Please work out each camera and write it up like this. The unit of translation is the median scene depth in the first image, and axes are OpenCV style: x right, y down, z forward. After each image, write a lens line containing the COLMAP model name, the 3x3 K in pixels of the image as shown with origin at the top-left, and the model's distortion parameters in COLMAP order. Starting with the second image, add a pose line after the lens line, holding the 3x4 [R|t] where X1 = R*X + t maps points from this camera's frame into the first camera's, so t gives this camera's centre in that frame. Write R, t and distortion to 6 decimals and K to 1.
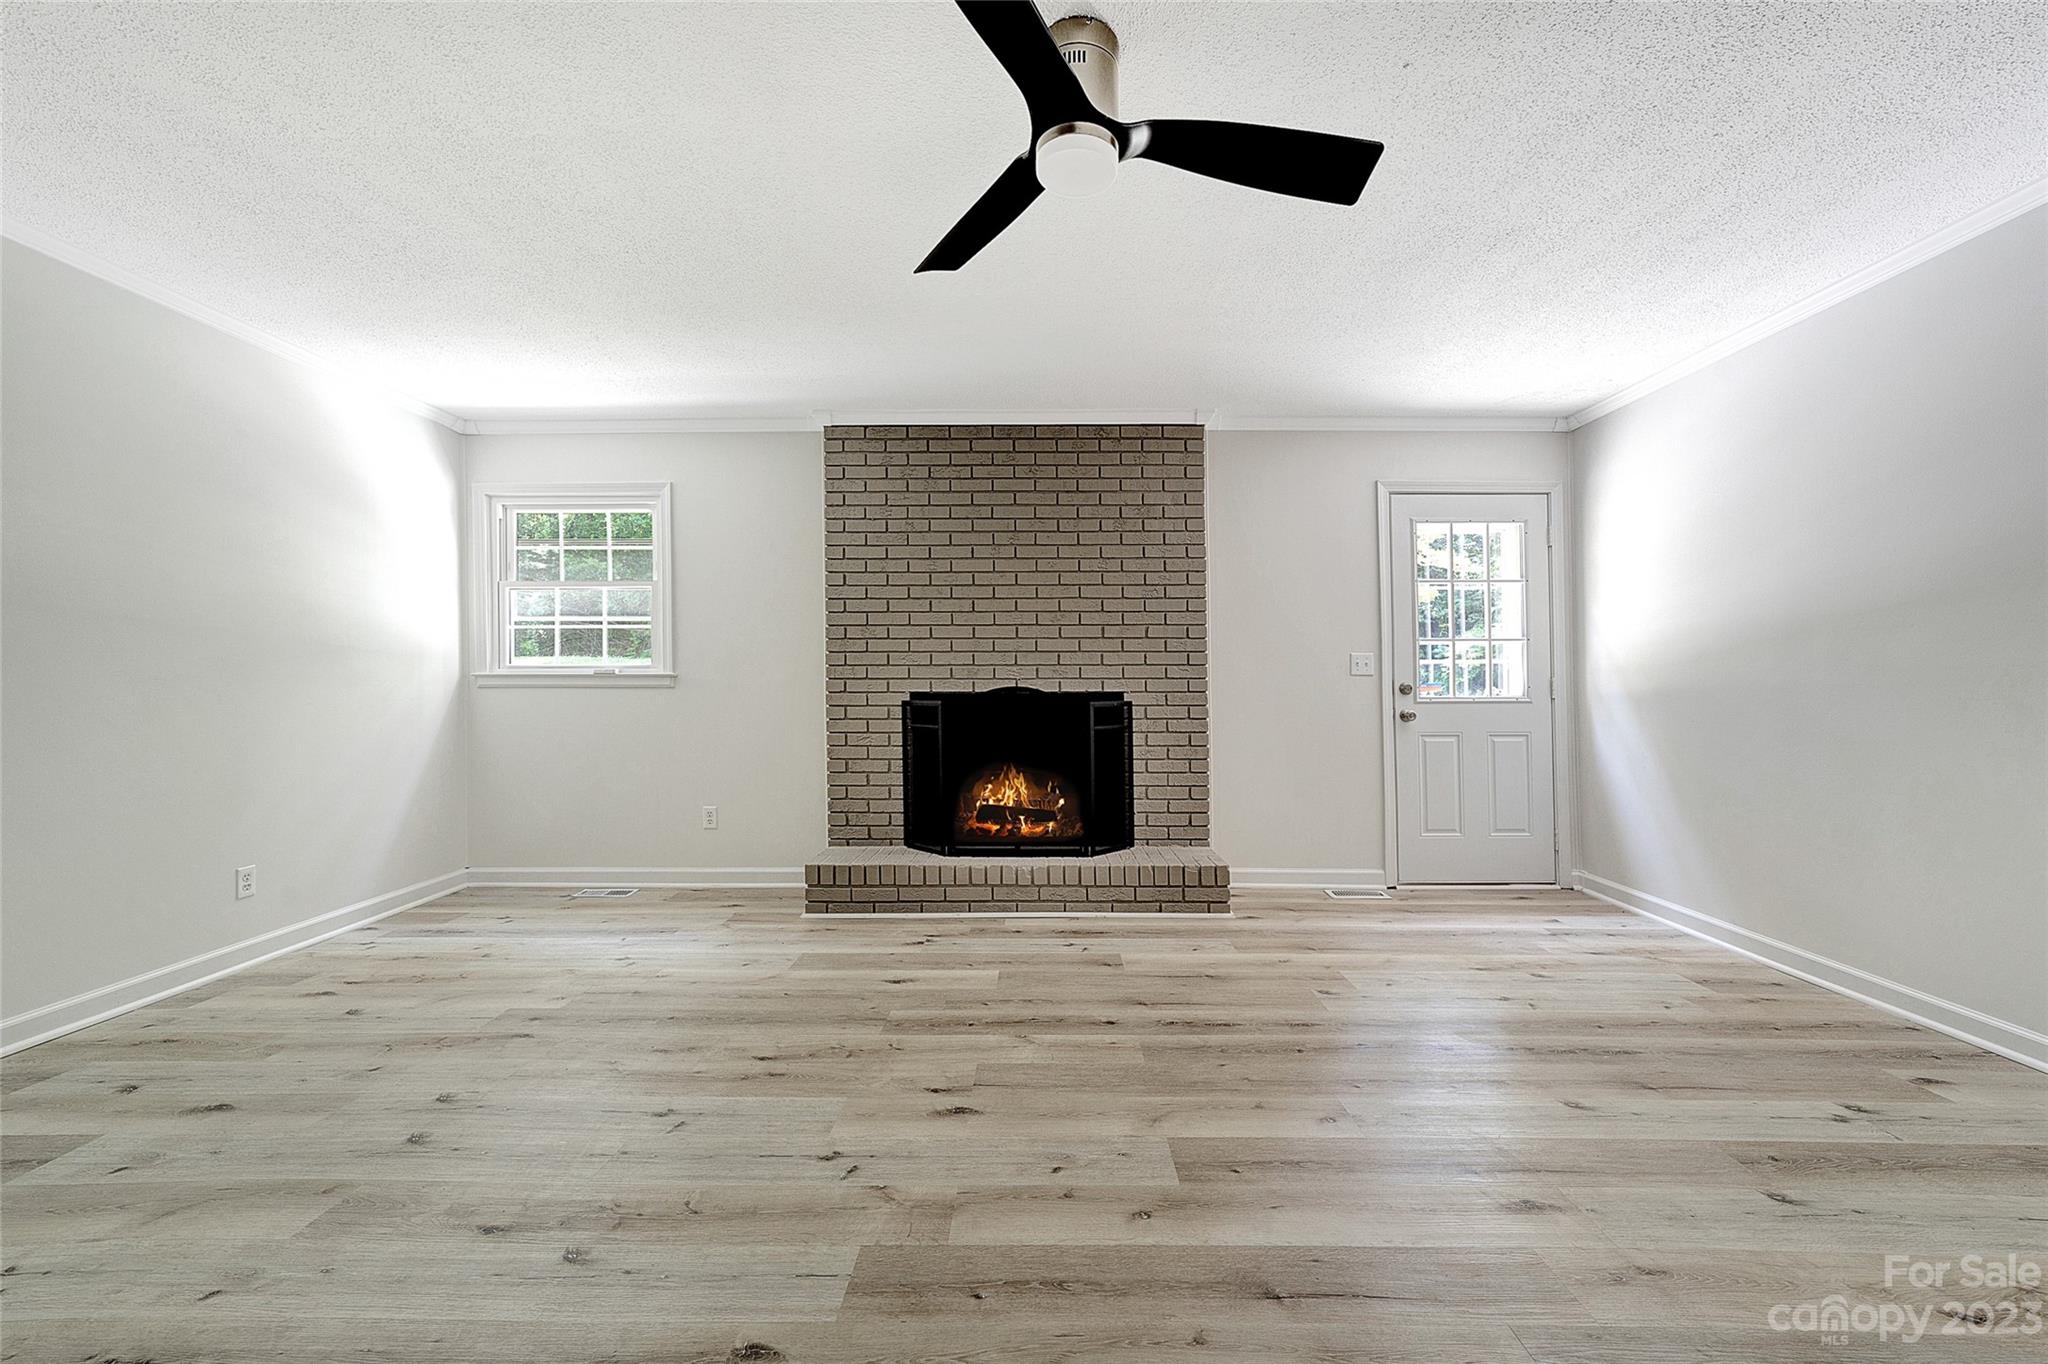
lens RADIAL K [[846.1, 0, 1020.0], [0, 846.1, 699.0], [0, 0, 1]] dist [-0.016733, 0.012047]
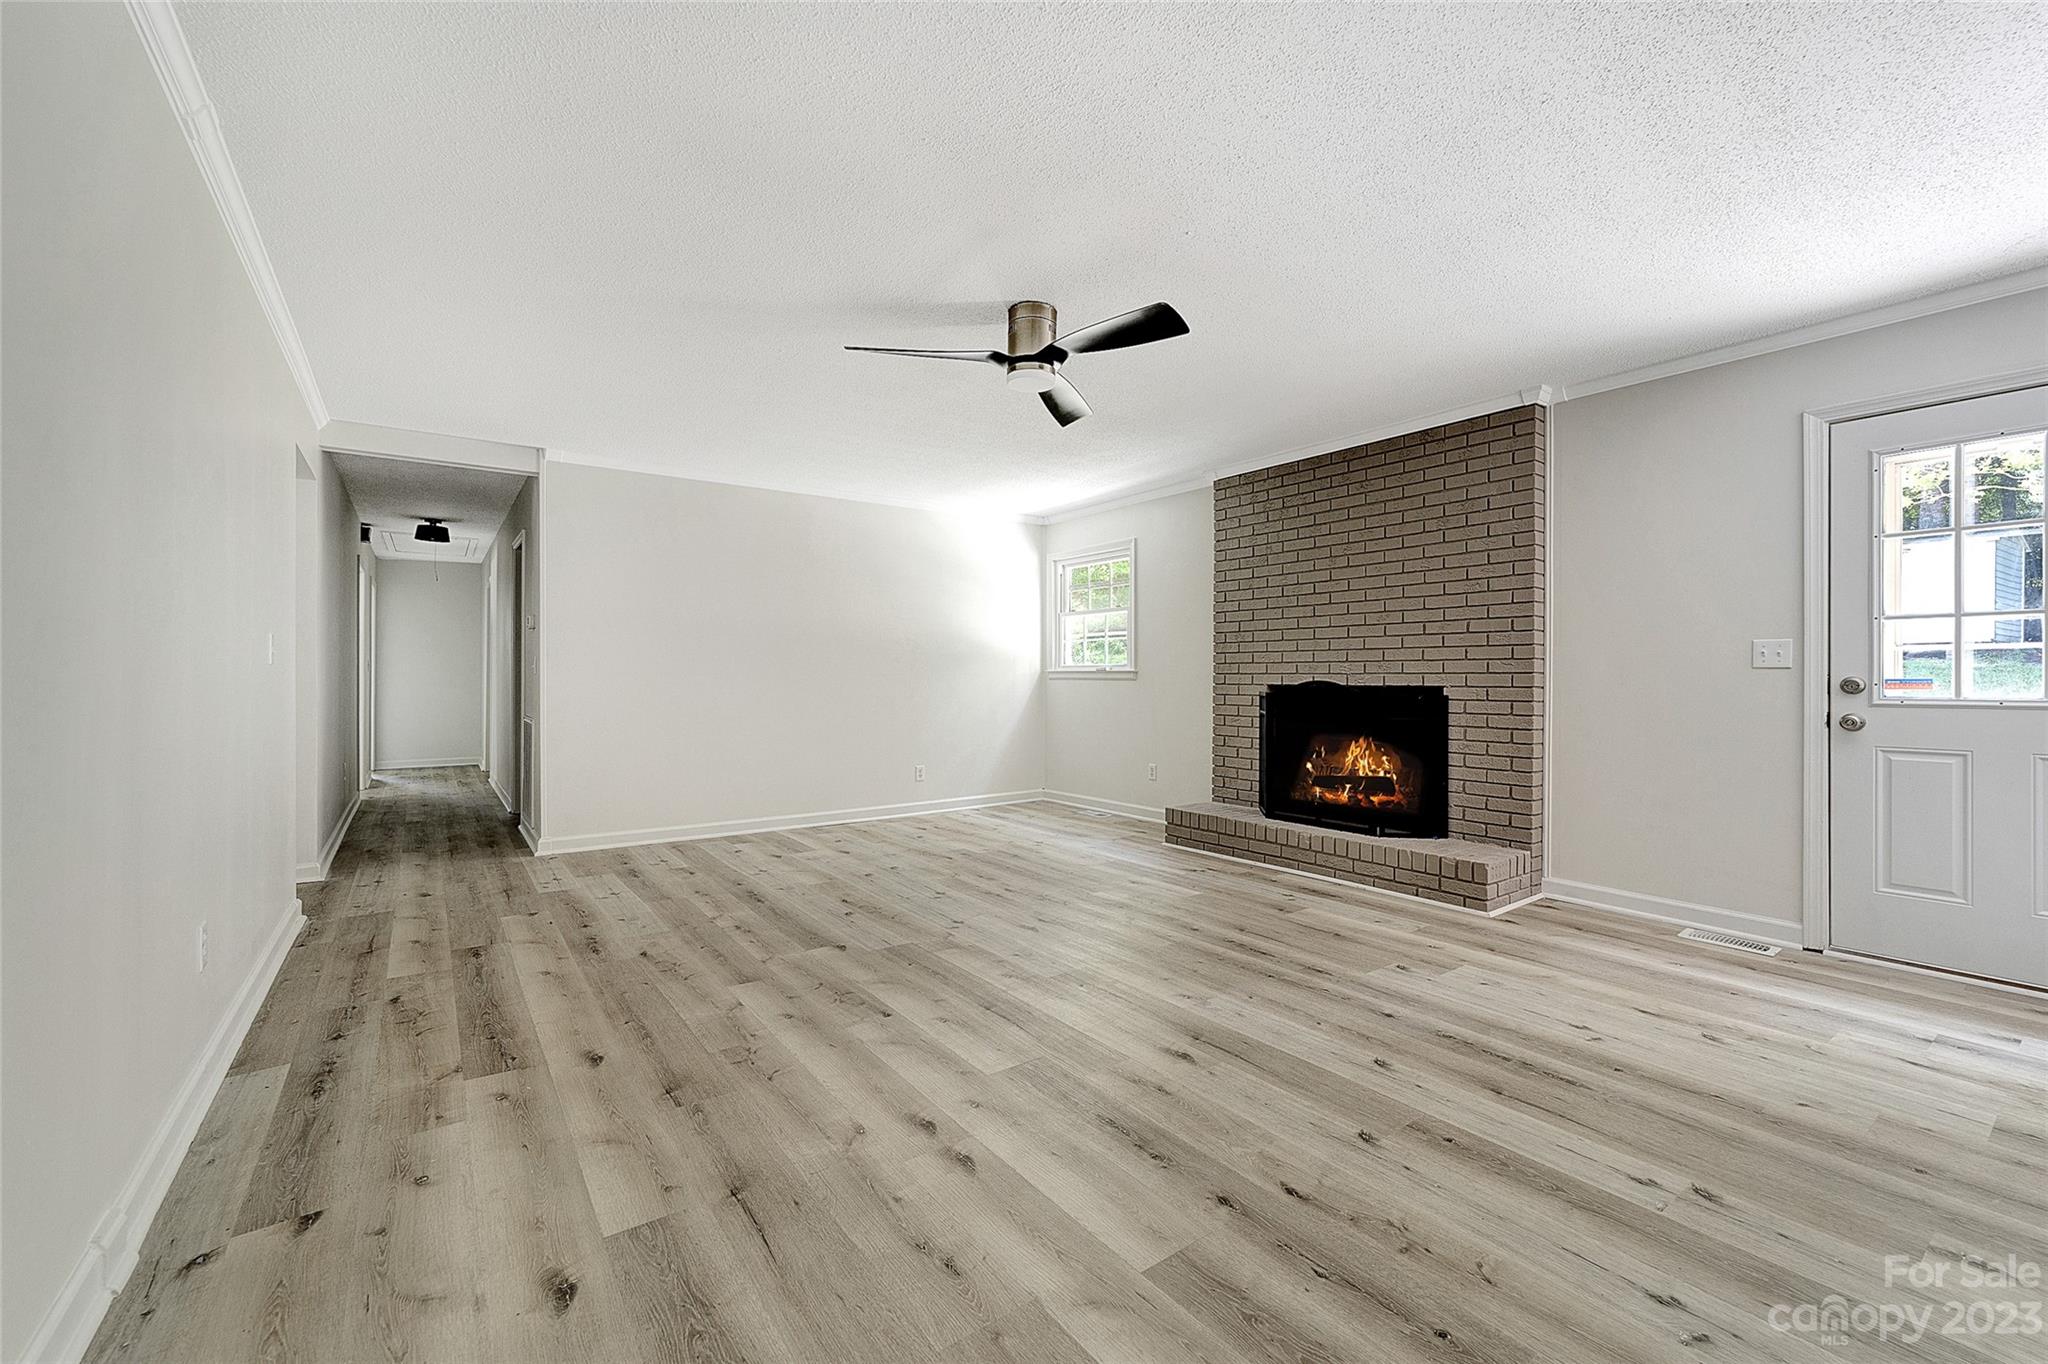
lens RADIAL K [[846.1, 0, 1020.0], [0, 846.1, 699.0], [0, 0, 1]] dist [-0.016733, 0.012047]
pose [[0.591866, 0.023065, -0.805706, 0.650034], [-0.015470, 0.999731, 0.017255, -0.002826], [0.805888, 0.002252, 0.592064, -0.017857]]
